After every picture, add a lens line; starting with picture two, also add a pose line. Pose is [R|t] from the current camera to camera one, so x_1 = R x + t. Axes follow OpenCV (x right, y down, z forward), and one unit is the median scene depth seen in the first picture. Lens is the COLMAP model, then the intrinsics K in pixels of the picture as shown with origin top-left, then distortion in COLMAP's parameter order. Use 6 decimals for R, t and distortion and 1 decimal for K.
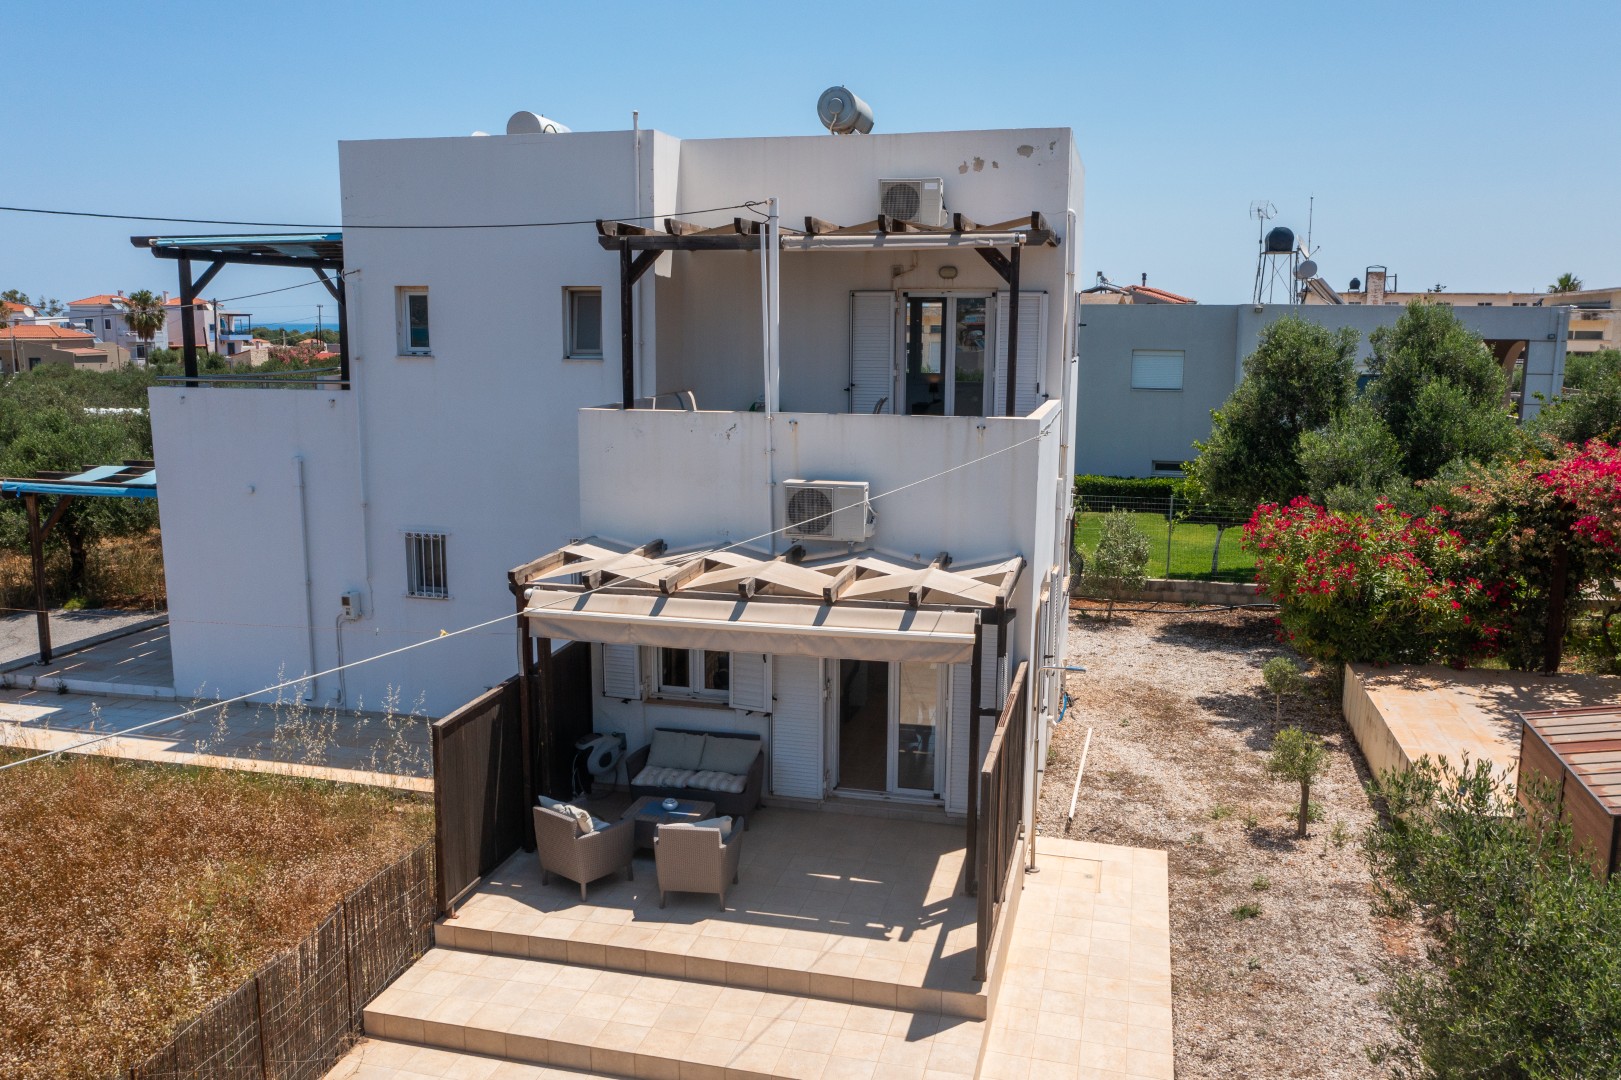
lens RADIAL K [[1265.2, 0, 806.3], [0, 1265.2, 533.4], [0, 0, 1]] dist [-0.029023, 0.008592]
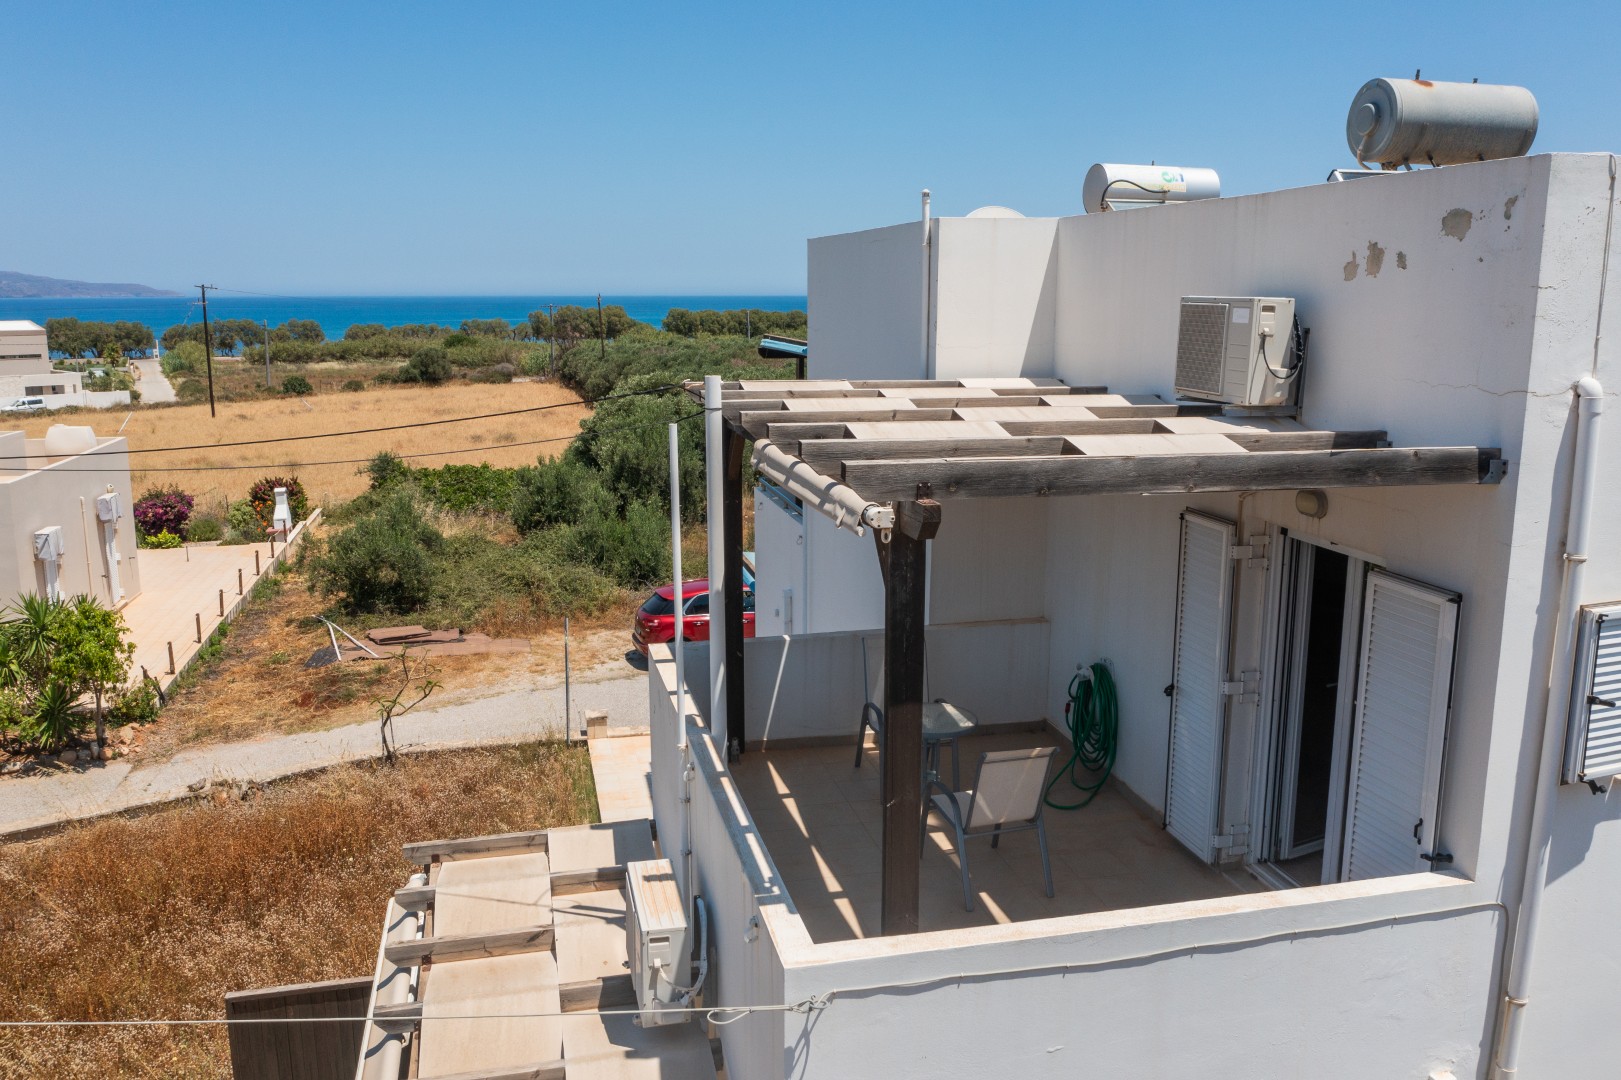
lens RADIAL K [[1265.2, 0, 806.3], [0, 1265.2, 533.4], [0, 0, 1]] dist [-0.029023, 0.008592]
pose [[0.463856, 0.162085, -0.870957, 0.467413], [-0.146593, 0.983611, 0.104977, -0.243467], [0.873698, 0.078982, 0.480014, 0.715615]]
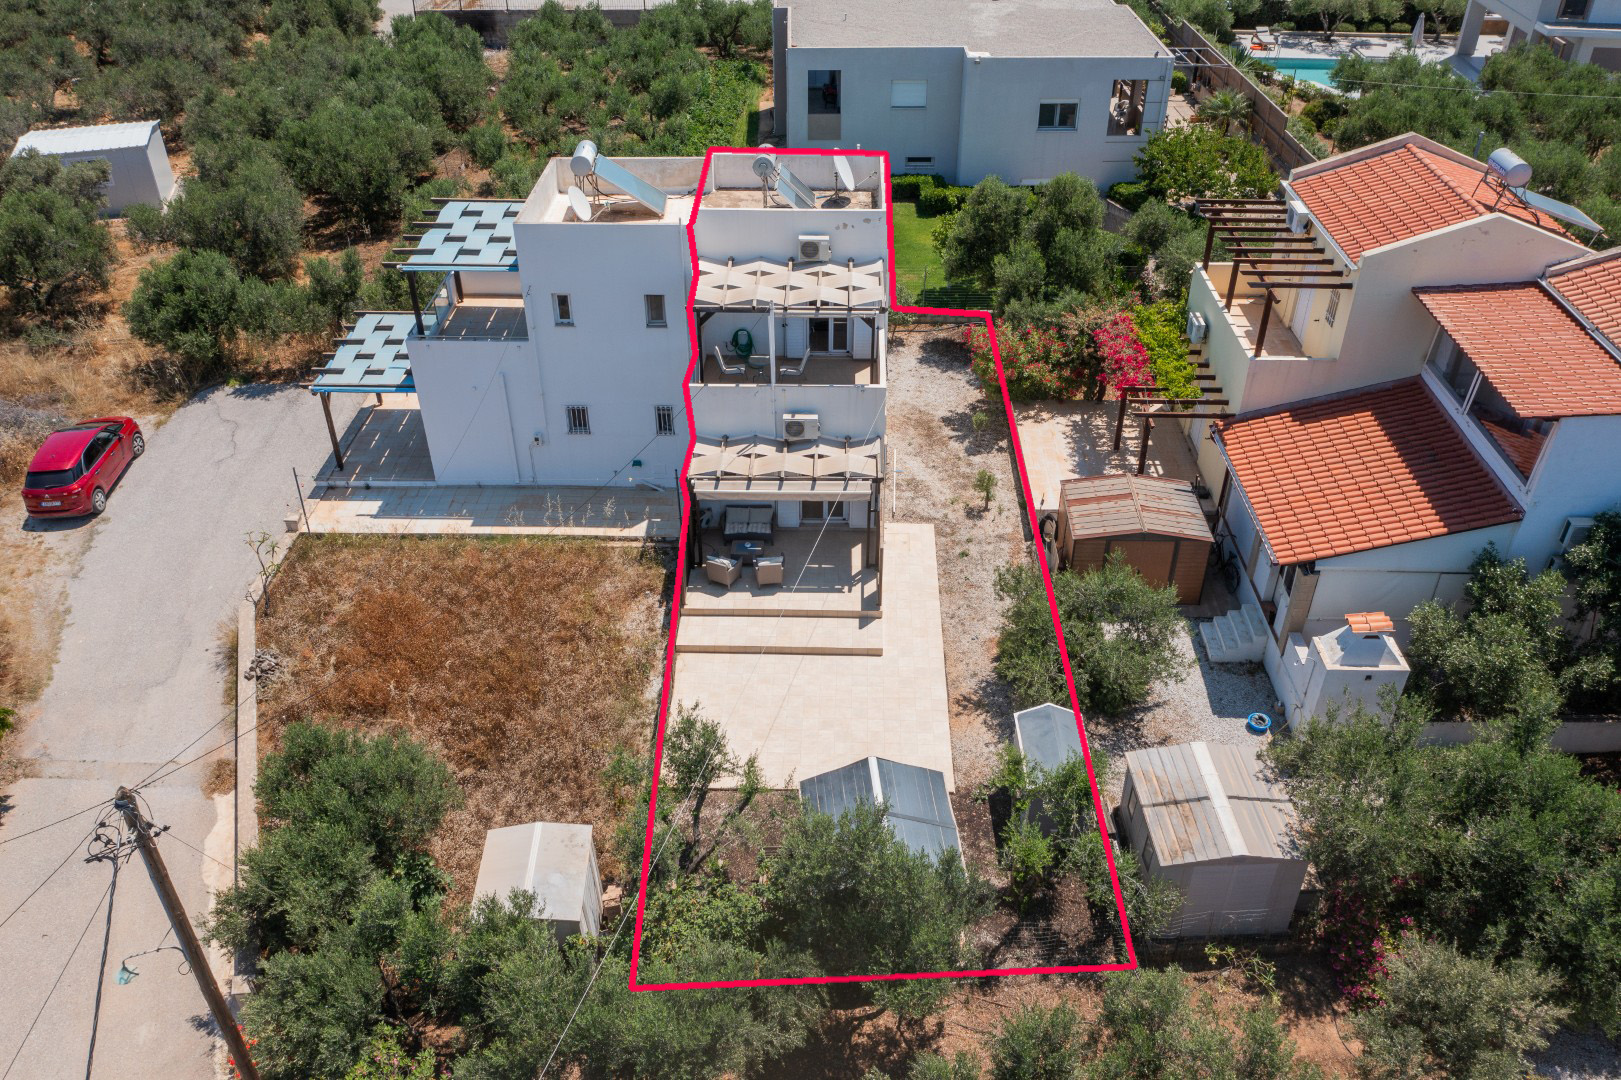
lens RADIAL K [[1265.2, 0, 806.3], [0, 1265.2, 533.4], [0, 0, 1]] dist [-0.029023, 0.008592]
pose [[0.975203, -0.133762, 0.176314, -0.398493], [0.044087, 0.898126, 0.437523, -0.830864], [-0.216876, -0.418901, 0.881752, -1.144051]]
